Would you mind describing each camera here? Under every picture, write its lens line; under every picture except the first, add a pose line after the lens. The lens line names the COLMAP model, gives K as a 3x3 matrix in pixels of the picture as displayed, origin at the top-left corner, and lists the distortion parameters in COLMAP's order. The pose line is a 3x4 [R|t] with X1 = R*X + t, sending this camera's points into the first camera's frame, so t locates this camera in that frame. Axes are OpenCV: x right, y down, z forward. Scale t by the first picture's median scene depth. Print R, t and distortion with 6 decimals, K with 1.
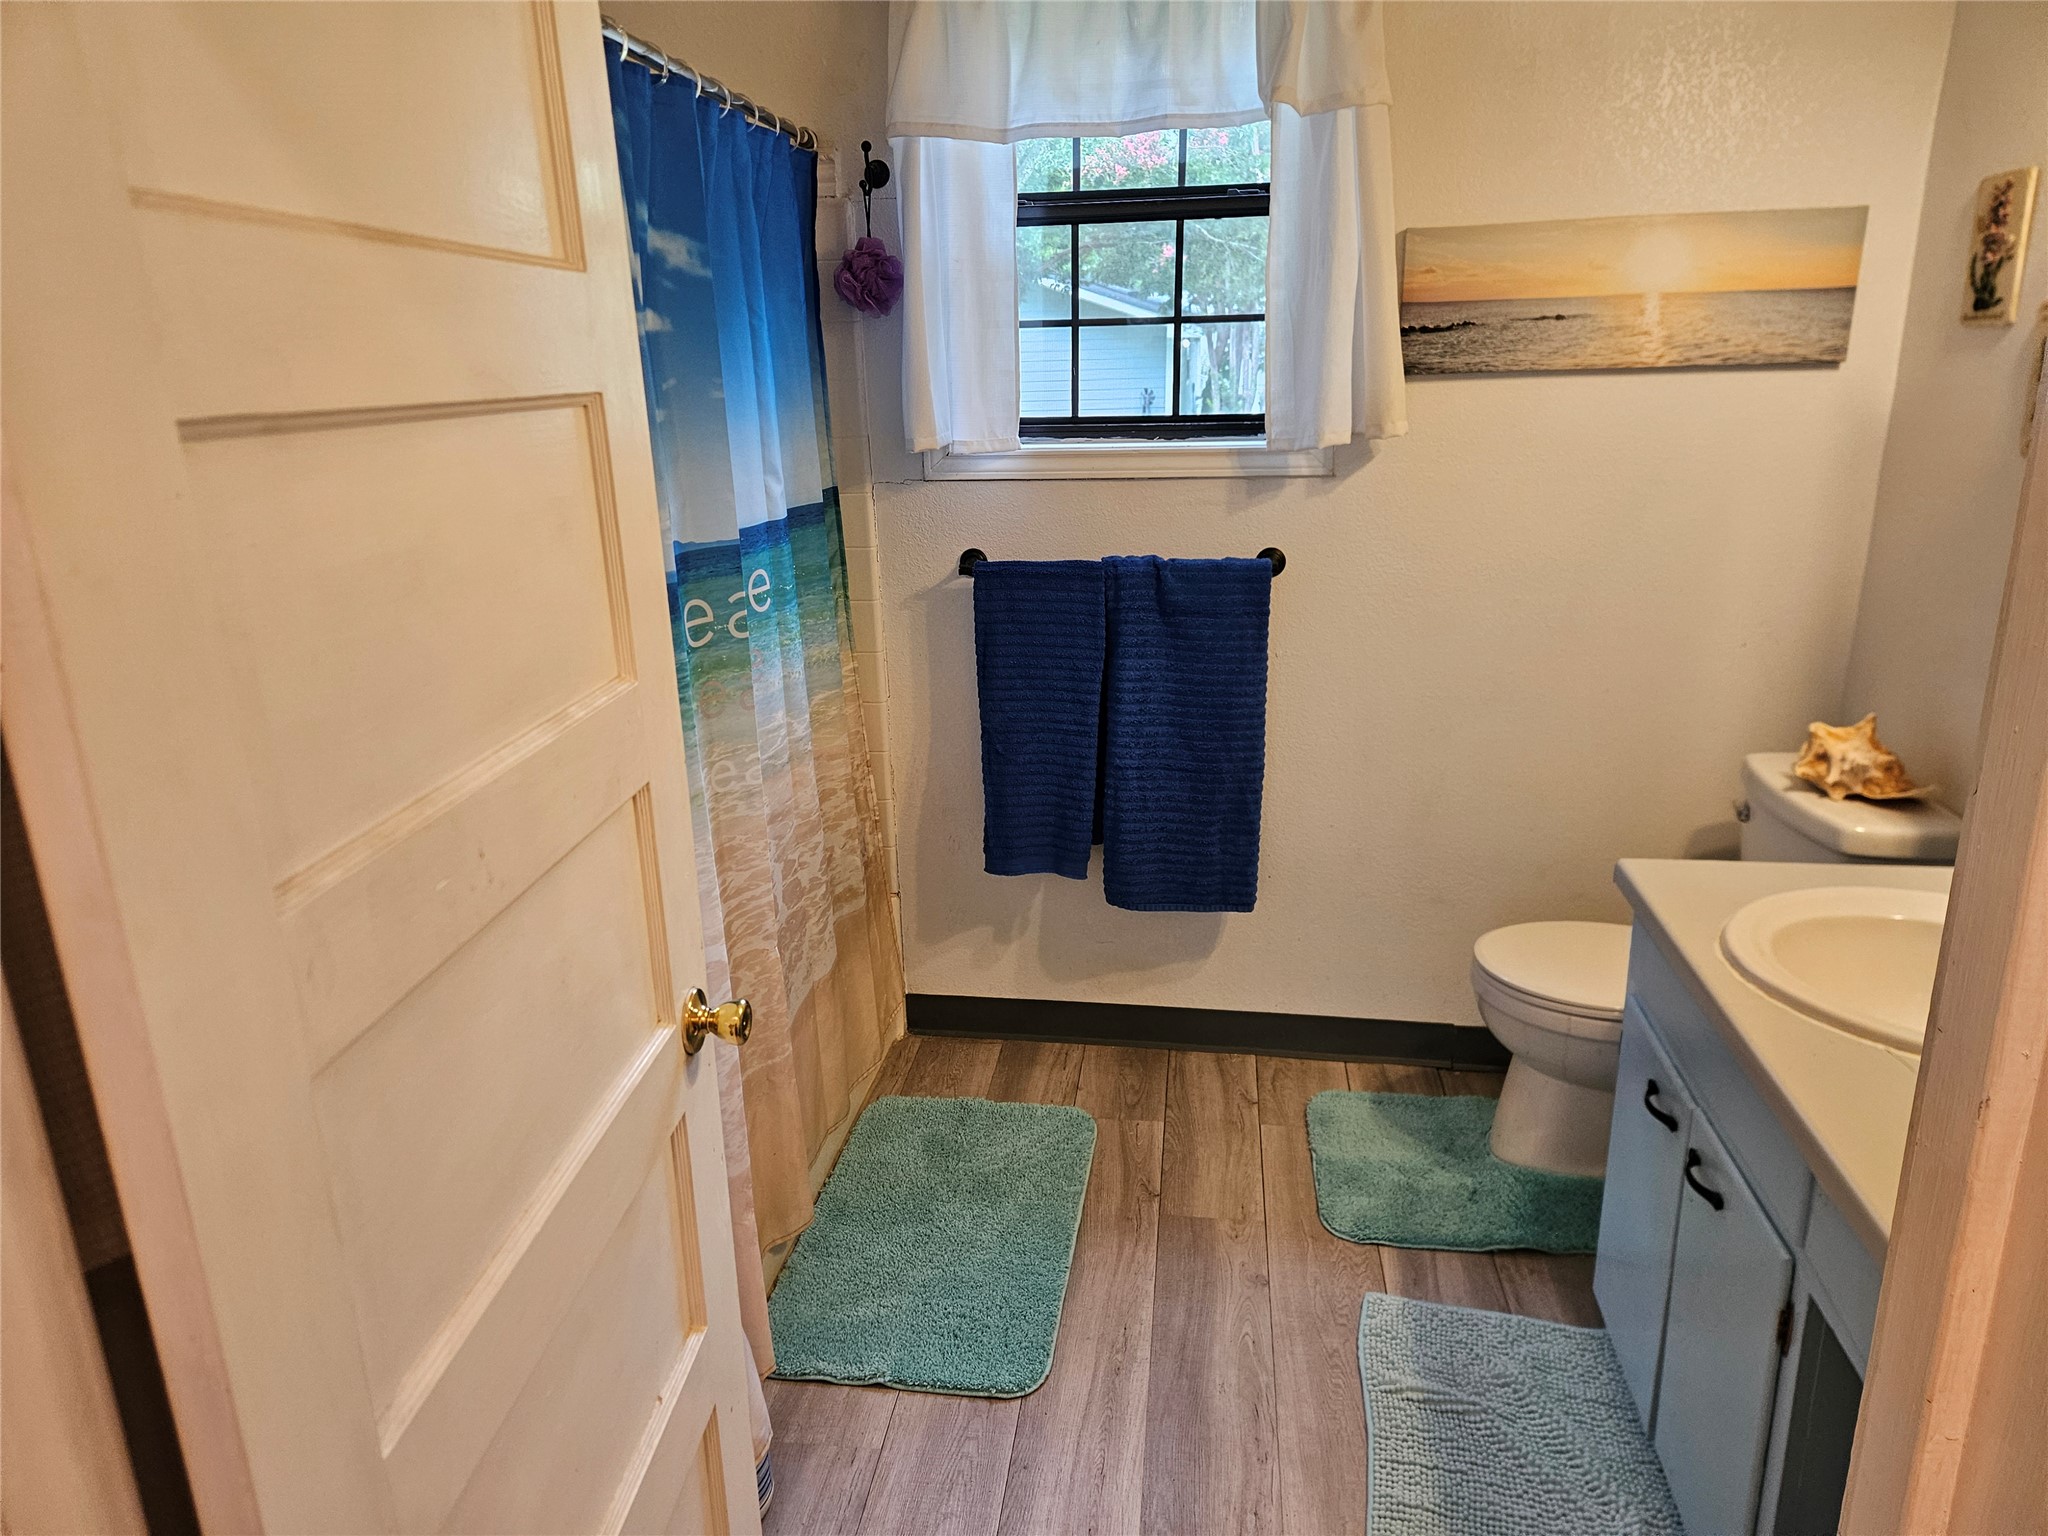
lens RADIAL K [[1362.7, 0, 1004.0], [0, 1362.7, 779.5], [0, 0, 1]] dist [0.080420, -0.067083]
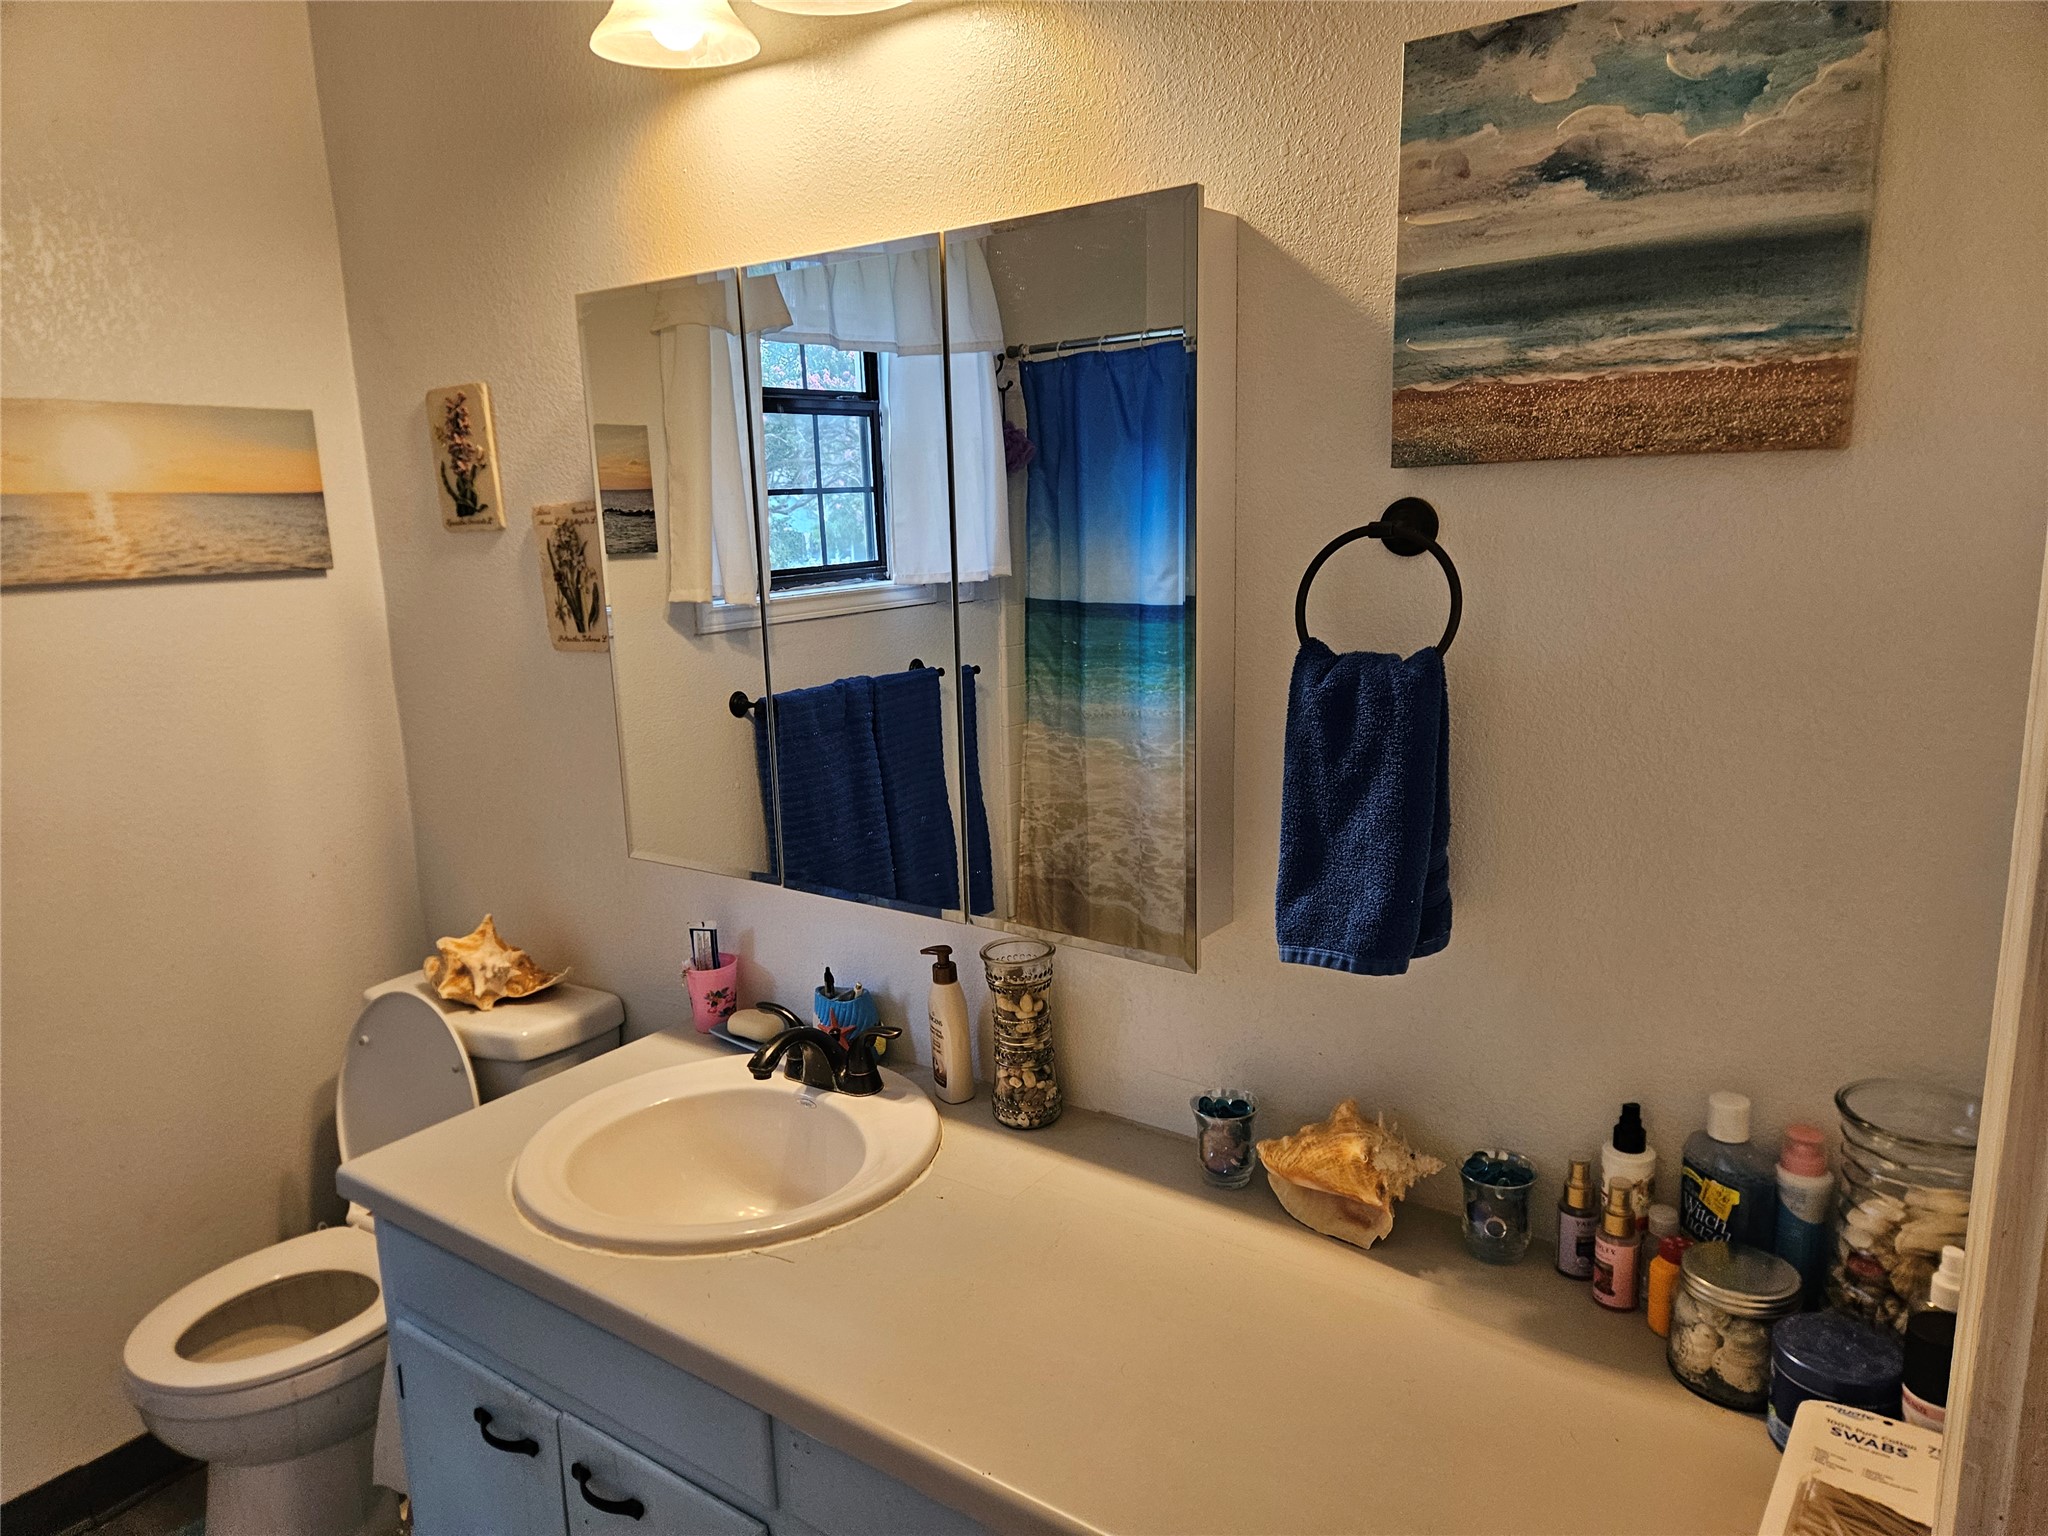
lens RADIAL K [[1362.7, 0, 1009.7], [0, 1362.7, 795.0], [0, 0, 1]] dist [0.080420, -0.067083]
pose [[0.457323, -0.174707, 0.871971, -0.036083], [0.291045, 0.955919, 0.038883, -0.058164], [-0.840326, 0.236000, 0.488012, 0.199202]]
